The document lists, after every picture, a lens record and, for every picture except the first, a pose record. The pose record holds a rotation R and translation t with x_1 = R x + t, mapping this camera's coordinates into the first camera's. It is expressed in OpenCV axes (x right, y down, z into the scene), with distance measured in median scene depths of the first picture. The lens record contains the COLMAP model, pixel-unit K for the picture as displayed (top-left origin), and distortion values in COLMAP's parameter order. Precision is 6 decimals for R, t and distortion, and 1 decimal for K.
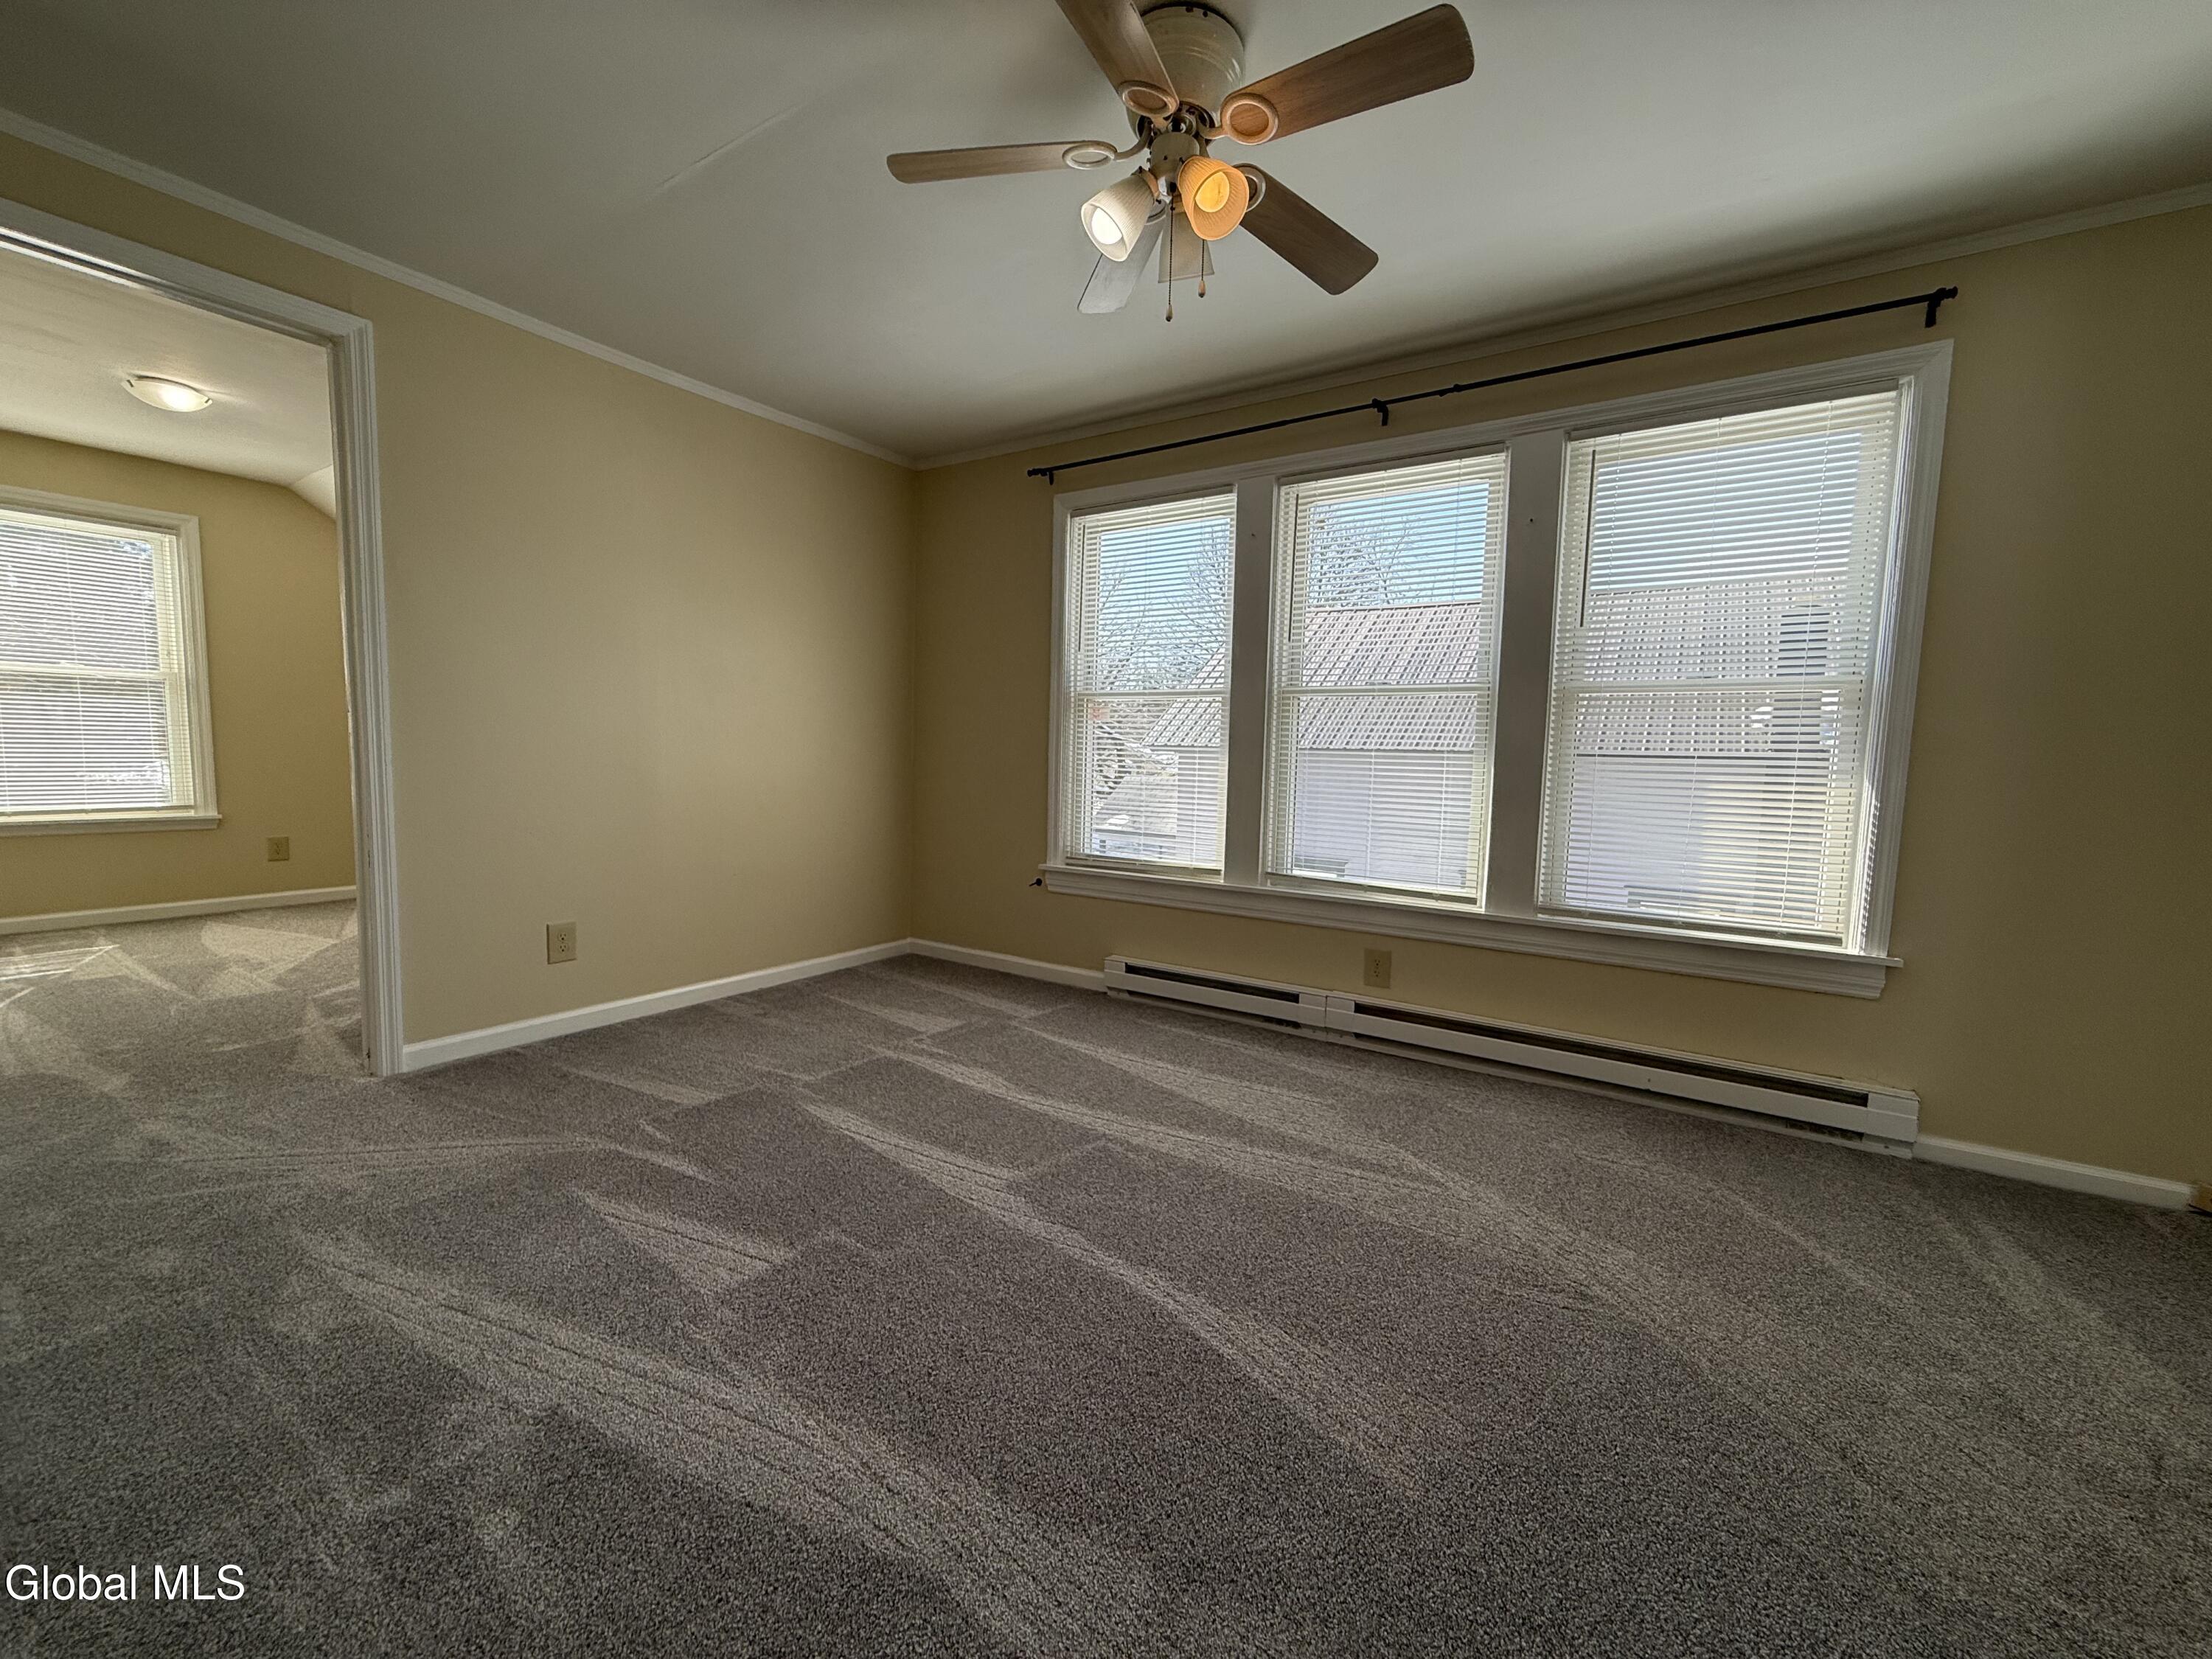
lens RADIAL K [[881.8, 0, 1110.2], [0, 881.8, 829.0], [0, 0, 1]] dist [-0.003131, -0.000424]
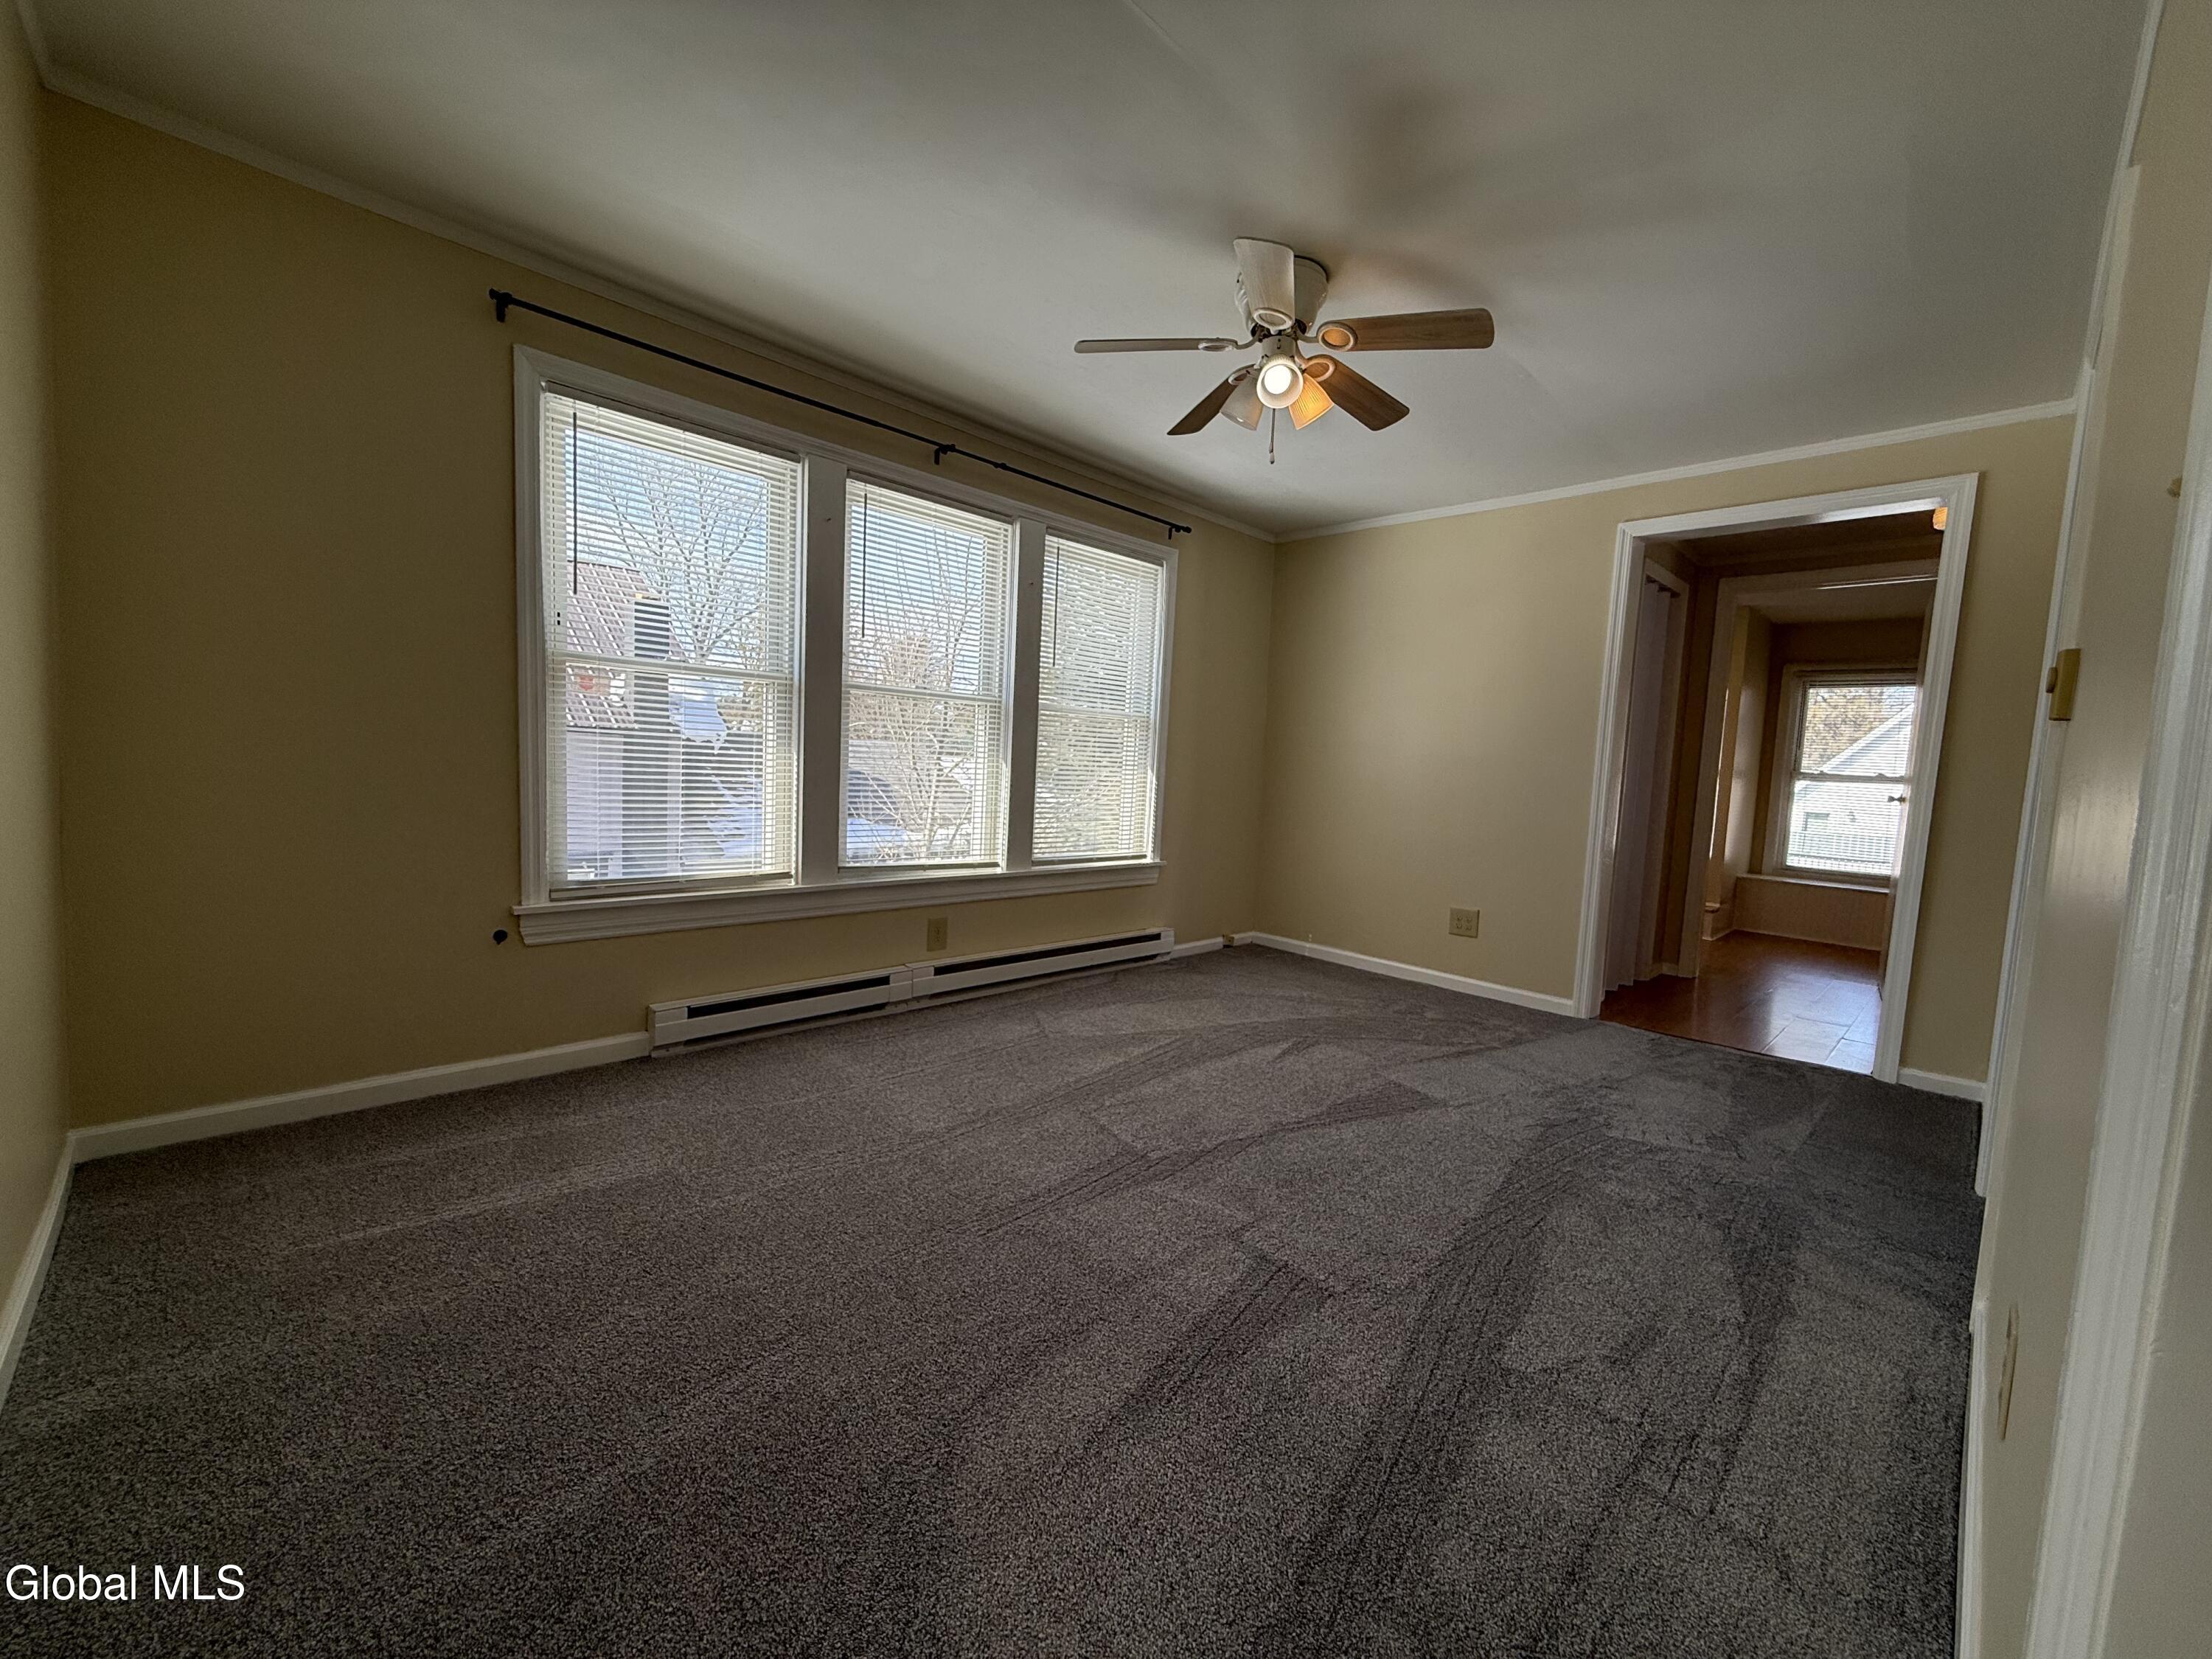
lens RADIAL K [[881.8, 0, 1118.6], [0, 881.8, 831.6], [0, 0, 1]] dist [-0.003131, -0.000424]
pose [[0.198611, -0.091993, 0.975751, -0.716809], [0.038569, 0.995548, 0.086009, -0.063489], [-0.979319, 0.020551, 0.201275, 0.487706]]
